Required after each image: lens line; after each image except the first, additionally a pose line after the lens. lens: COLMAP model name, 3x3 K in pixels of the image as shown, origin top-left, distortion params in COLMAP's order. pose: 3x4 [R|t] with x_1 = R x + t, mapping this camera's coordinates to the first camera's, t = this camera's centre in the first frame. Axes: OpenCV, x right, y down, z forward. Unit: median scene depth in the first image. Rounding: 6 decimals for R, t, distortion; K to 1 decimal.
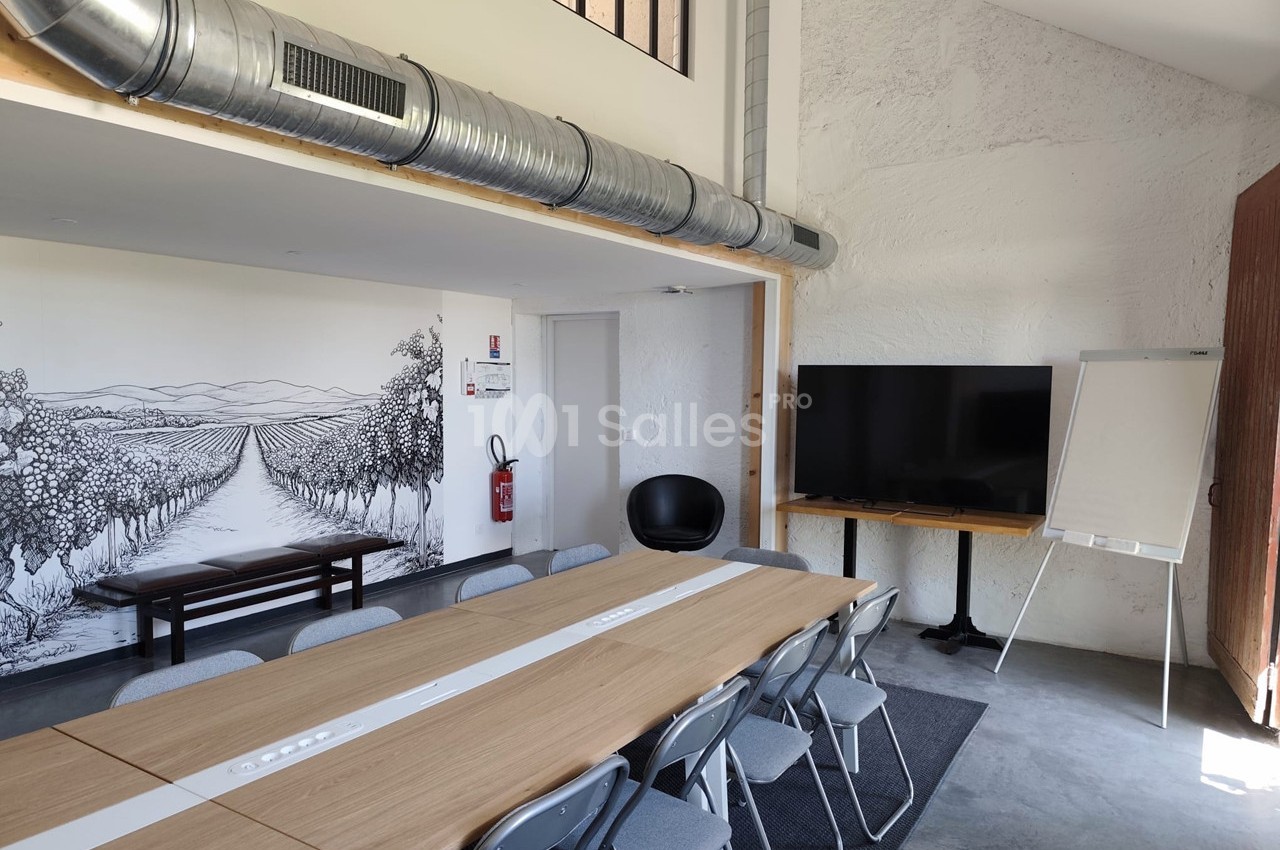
lens RADIAL K [[878.2, 0, 640.0], [0, 878.2, 425.0], [0, 0, 1]] dist [0.001267, 0.000447]
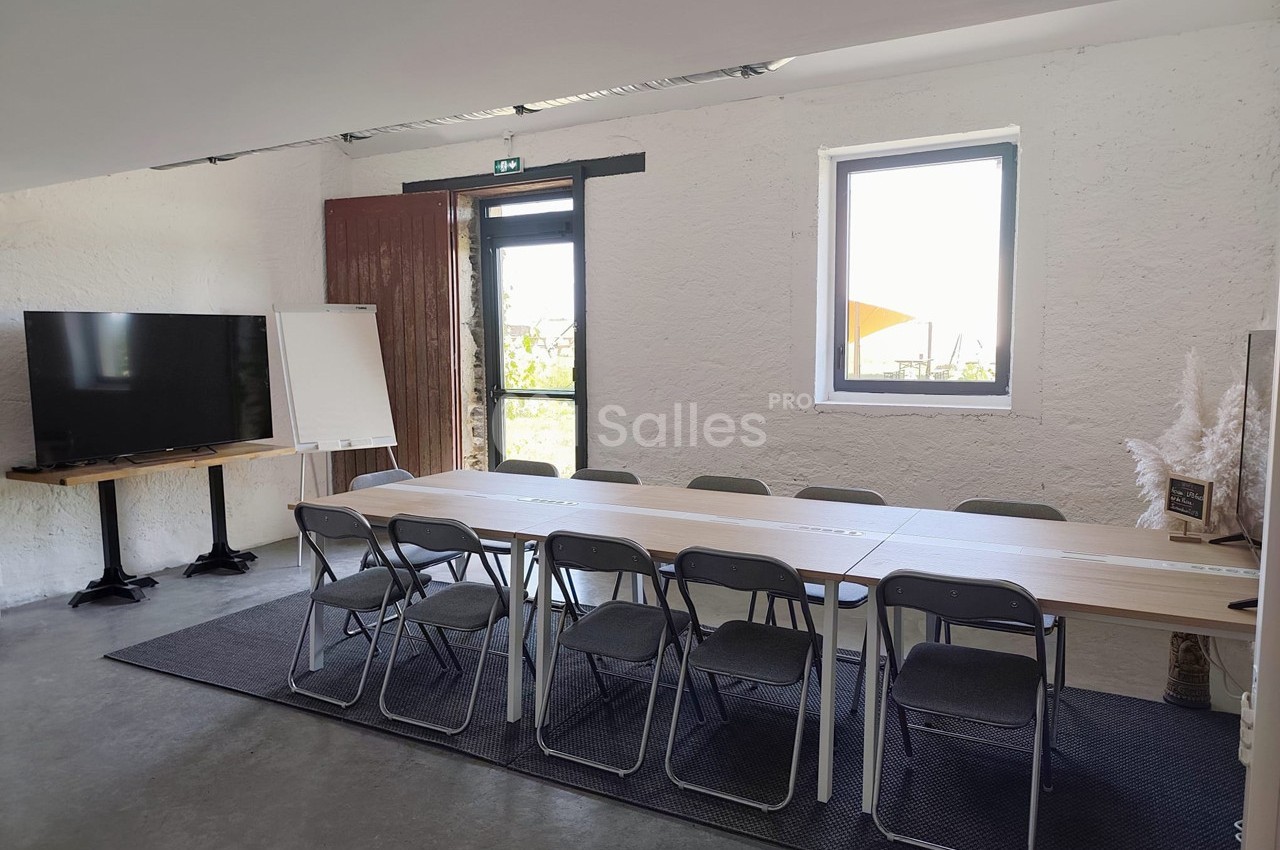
lens RADIAL K [[878.2, 0, 640.0], [0, 878.2, 425.0], [0, 0, 1]] dist [0.001267, 0.000447]
pose [[-0.064789, -0.115202, 0.991227, -0.748870], [0.064851, 0.990728, 0.119383, -0.026310], [-0.995789, 0.072017, -0.056718, 0.529805]]
